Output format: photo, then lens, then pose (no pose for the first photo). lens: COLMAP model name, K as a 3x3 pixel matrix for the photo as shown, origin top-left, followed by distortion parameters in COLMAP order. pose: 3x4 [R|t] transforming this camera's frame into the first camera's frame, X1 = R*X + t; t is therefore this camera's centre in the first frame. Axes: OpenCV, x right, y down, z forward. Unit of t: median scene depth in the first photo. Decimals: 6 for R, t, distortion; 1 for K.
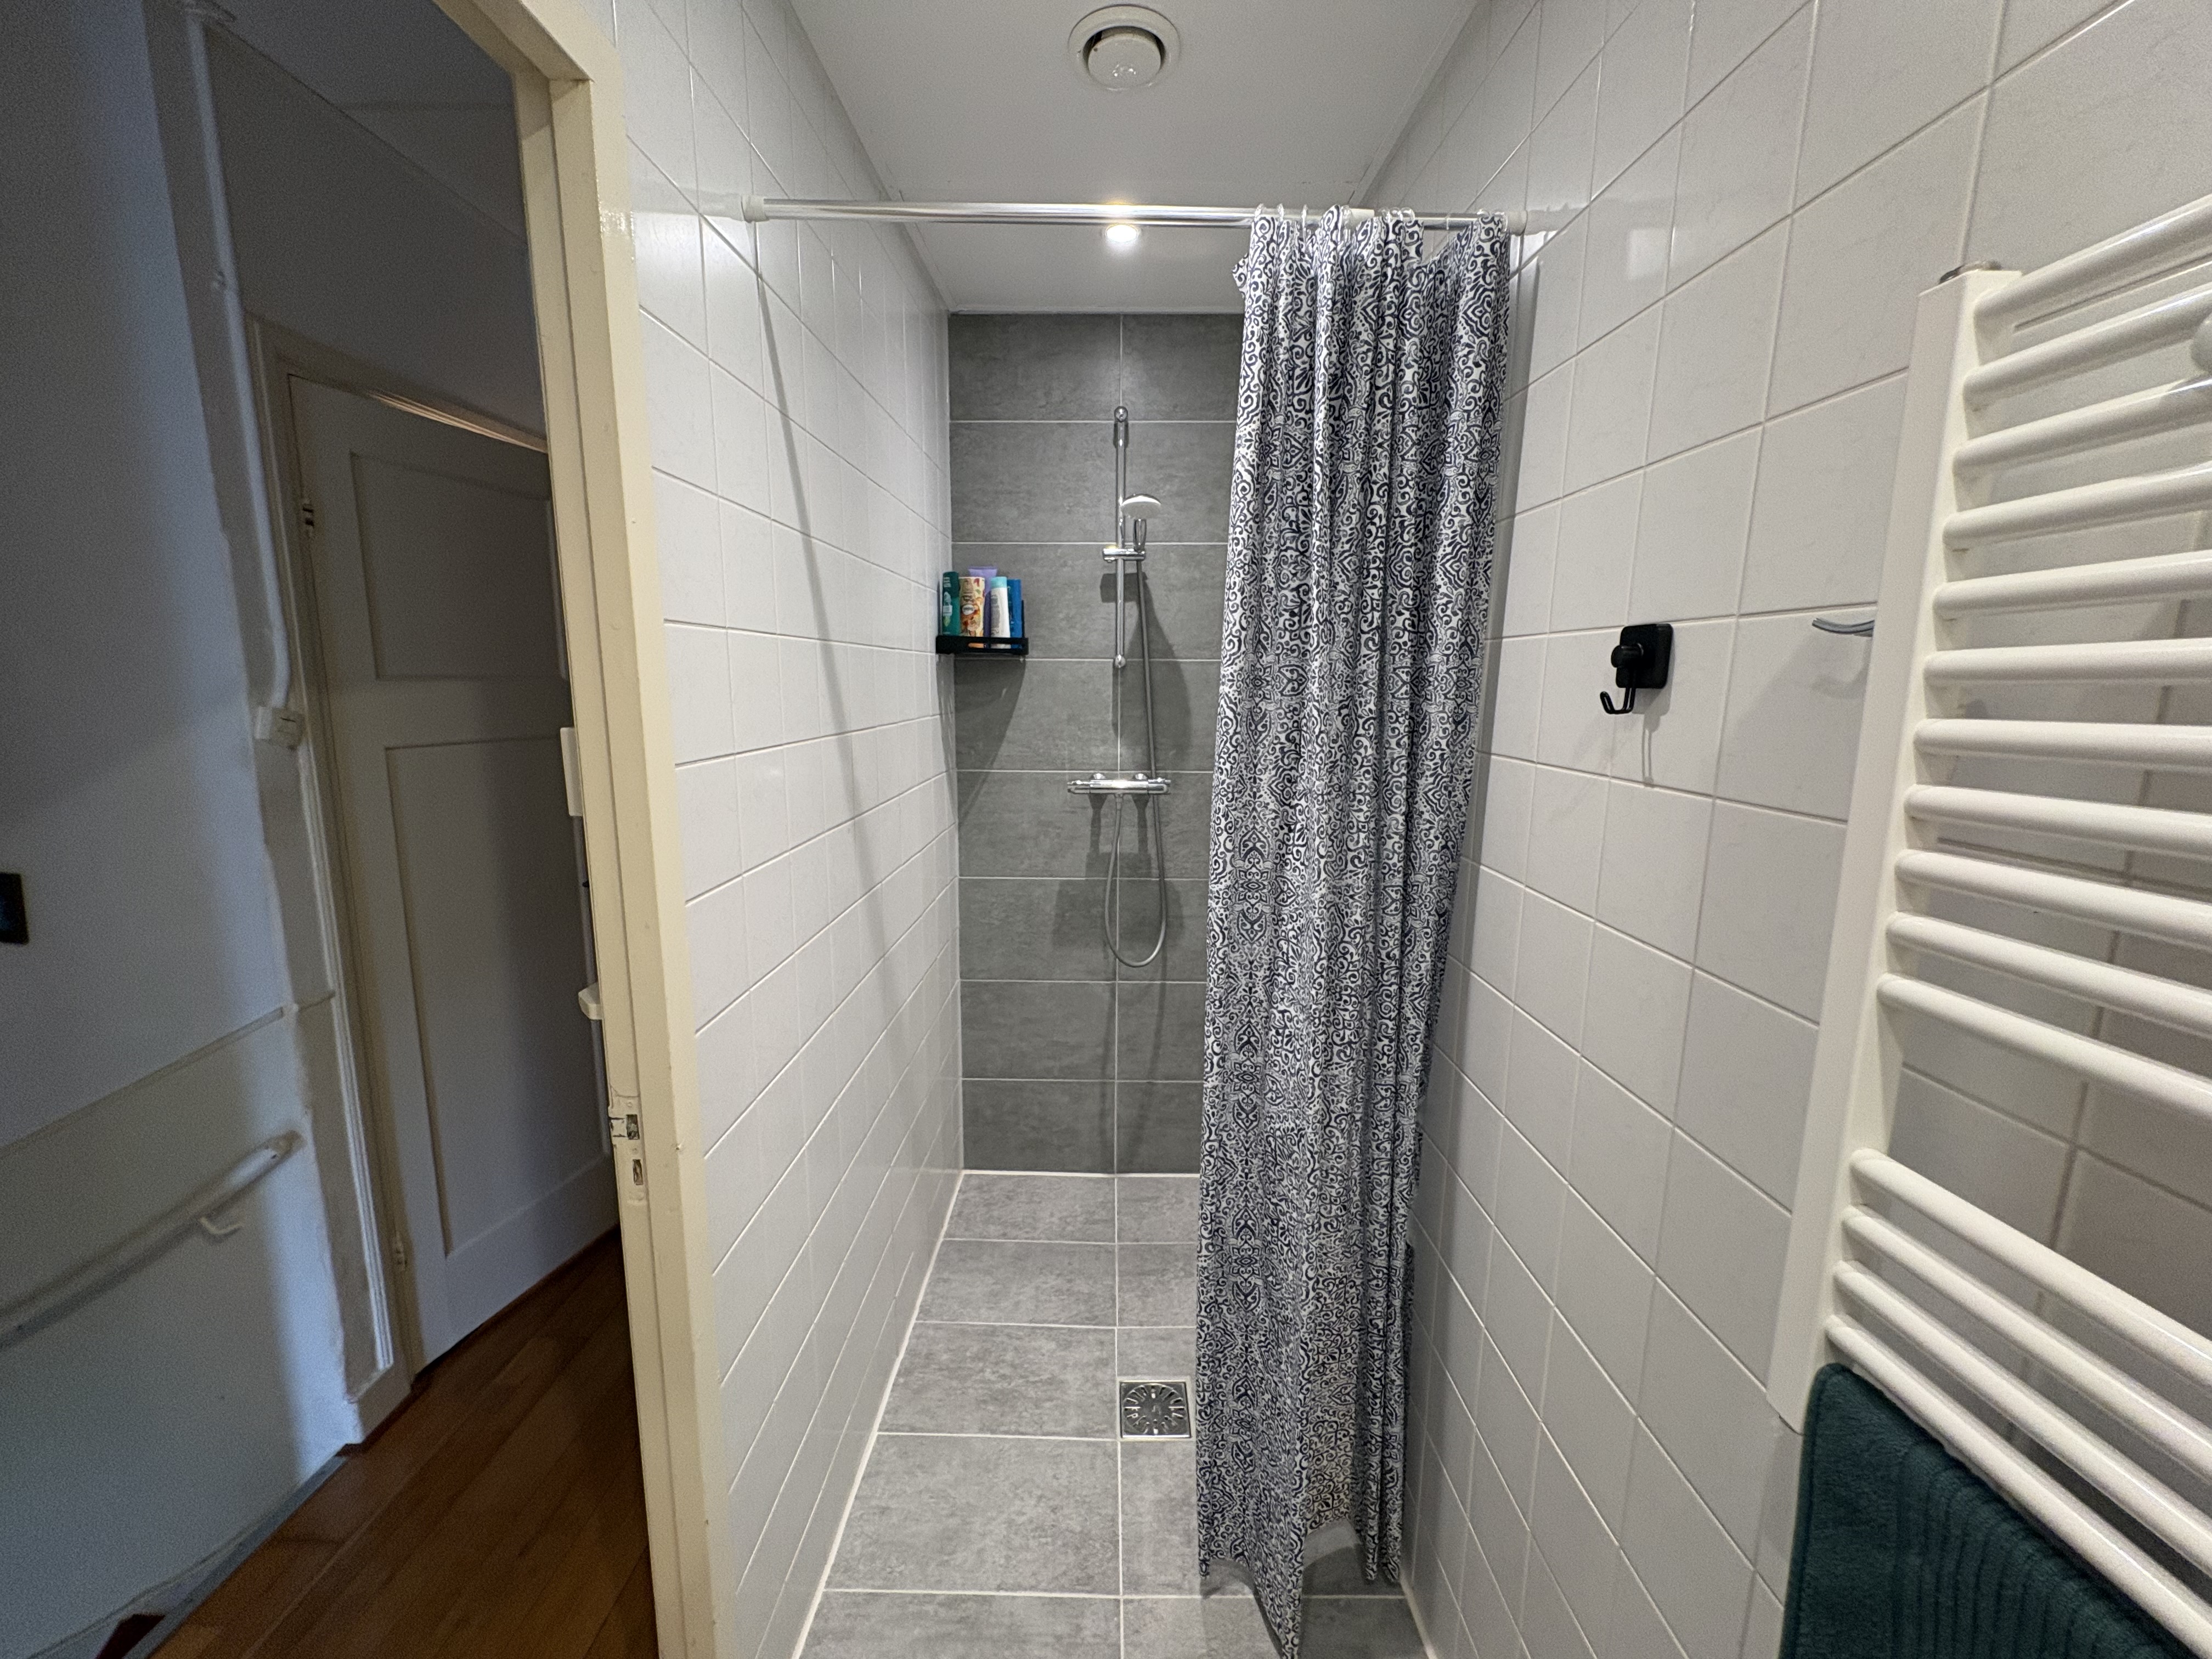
lens RADIAL K [[879.0, 0, 1103.9], [0, 879.0, 831.1], [0, 0, 1]] dist [0.002139, -0.000642]
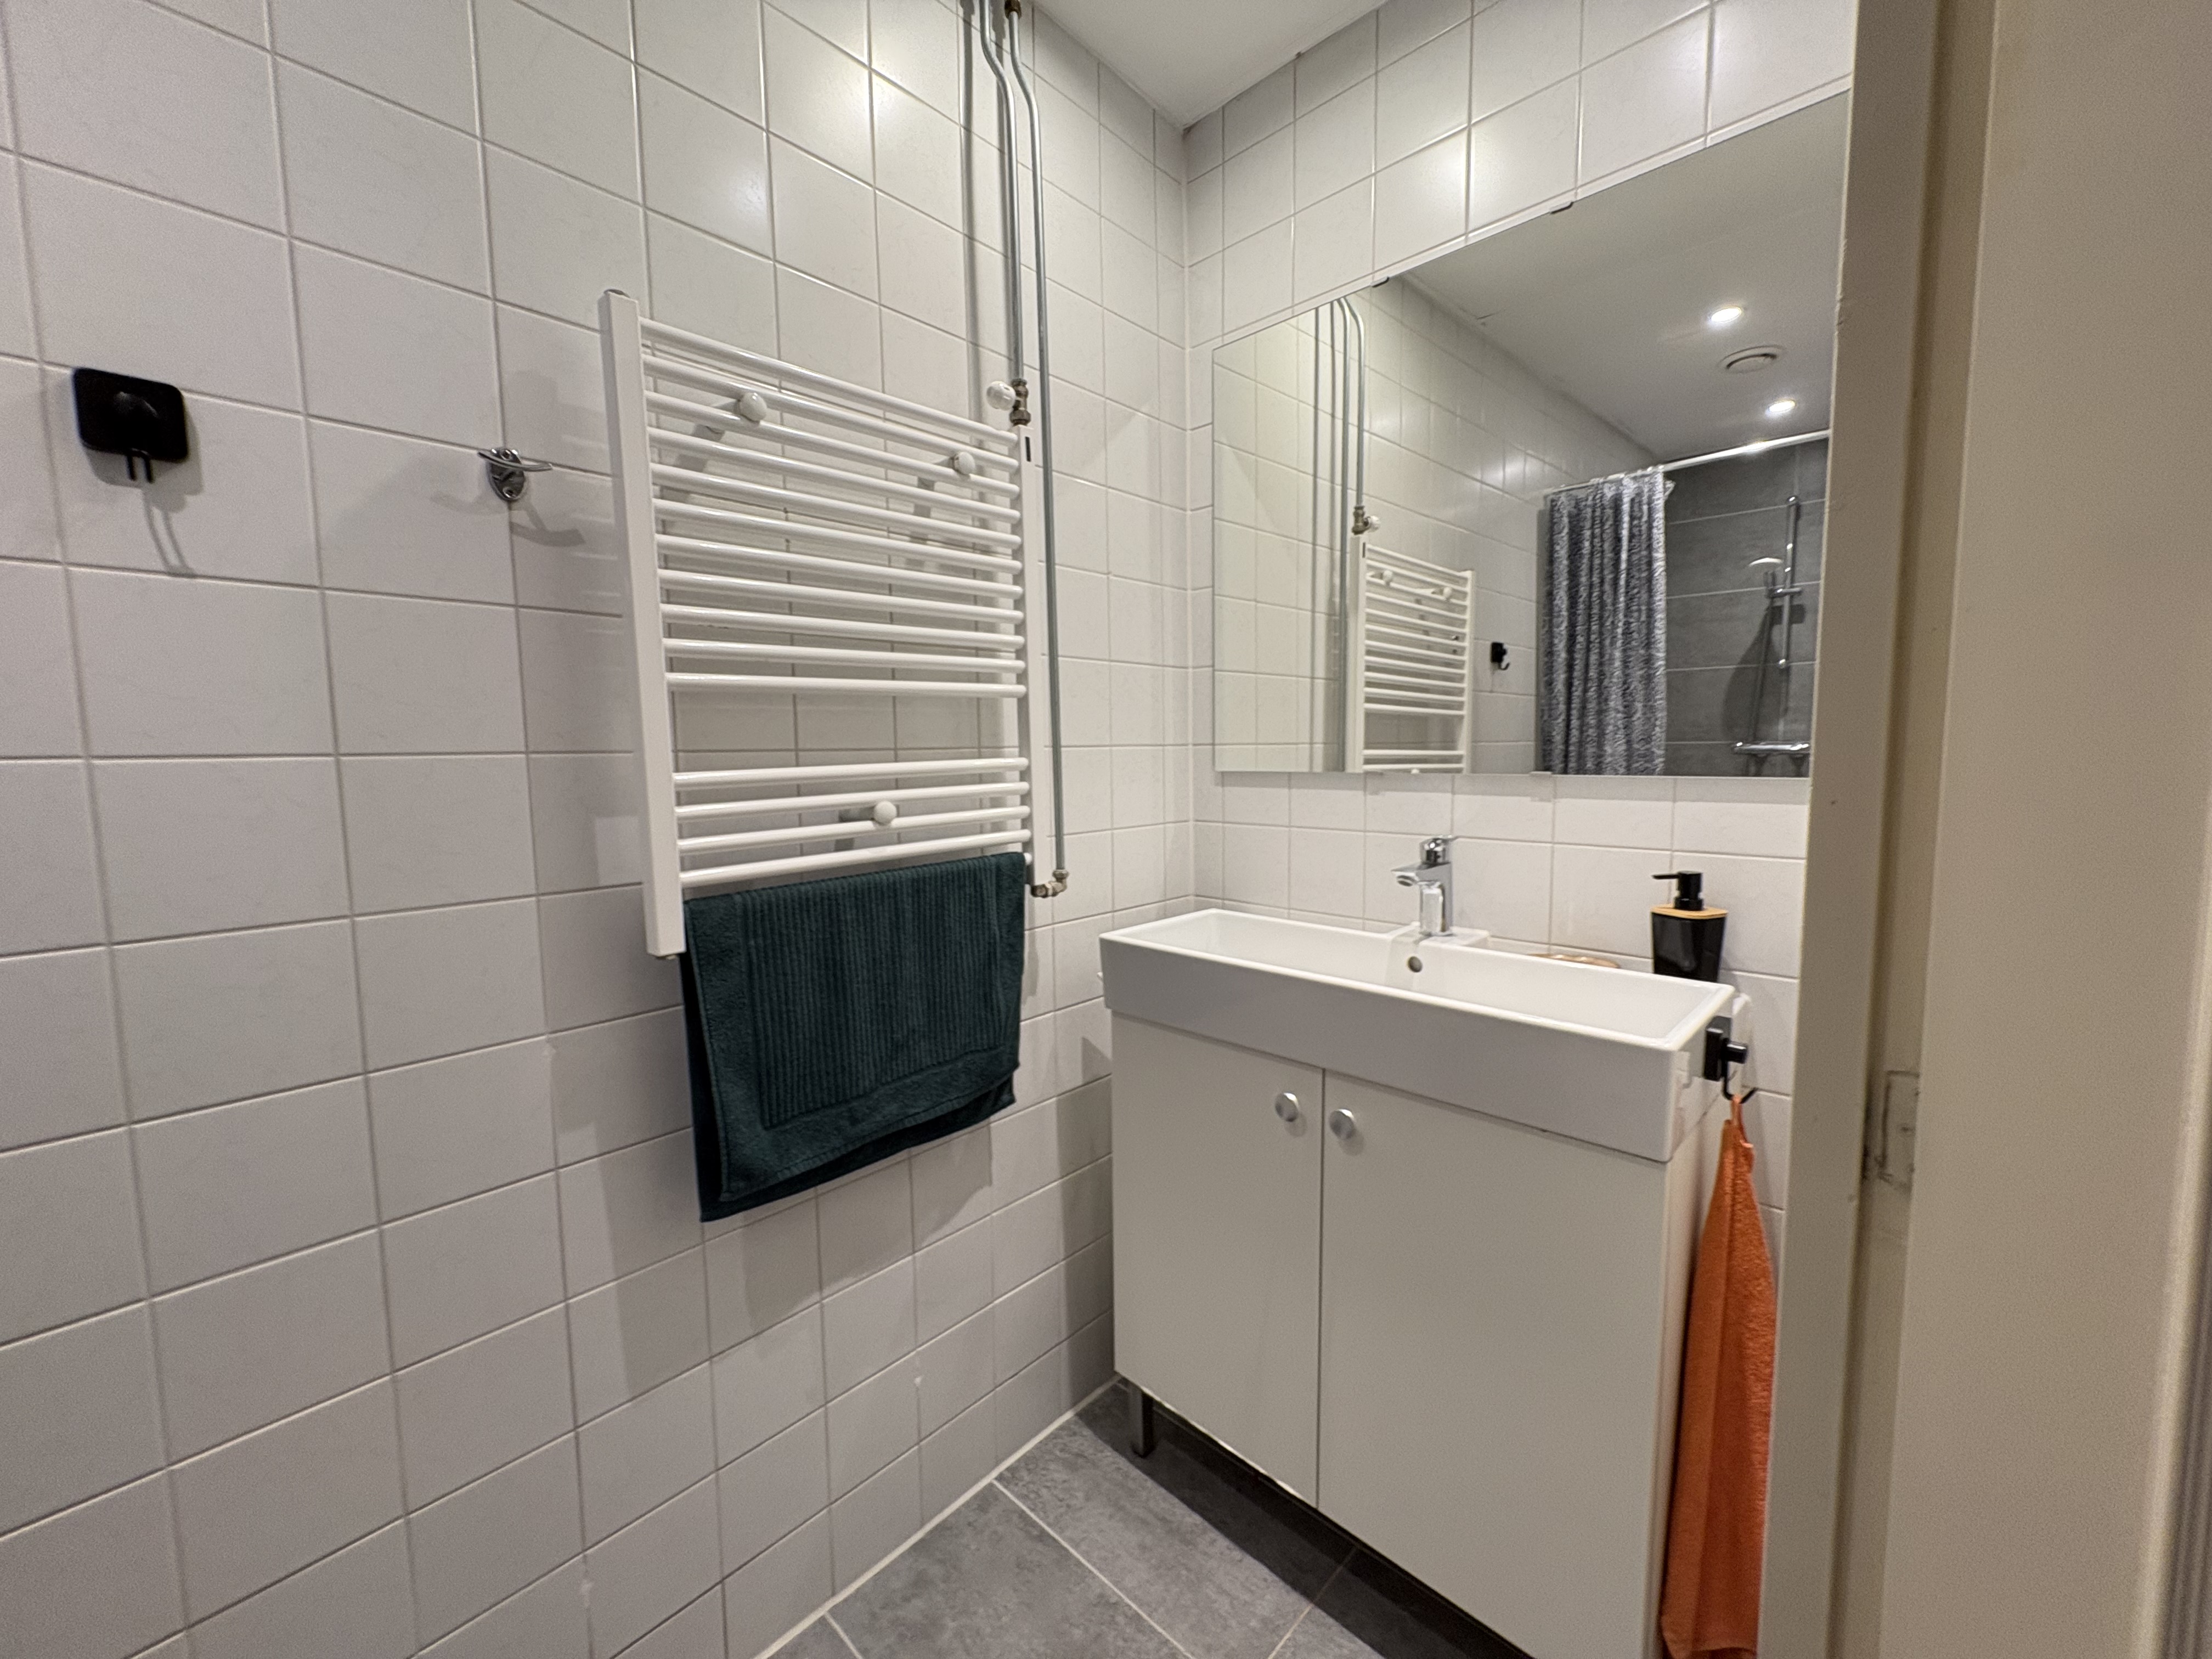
lens RADIAL K [[879.0, 0, 1111.2], [0, 879.0, 823.4], [0, 0, 1]] dist [0.002139, -0.000642]
pose [[-0.721157, -0.064461, 0.689766, -0.660985], [0.118250, 0.969596, 0.214244, 0.107588], [-0.682605, 0.236069, -0.691609, 1.032763]]
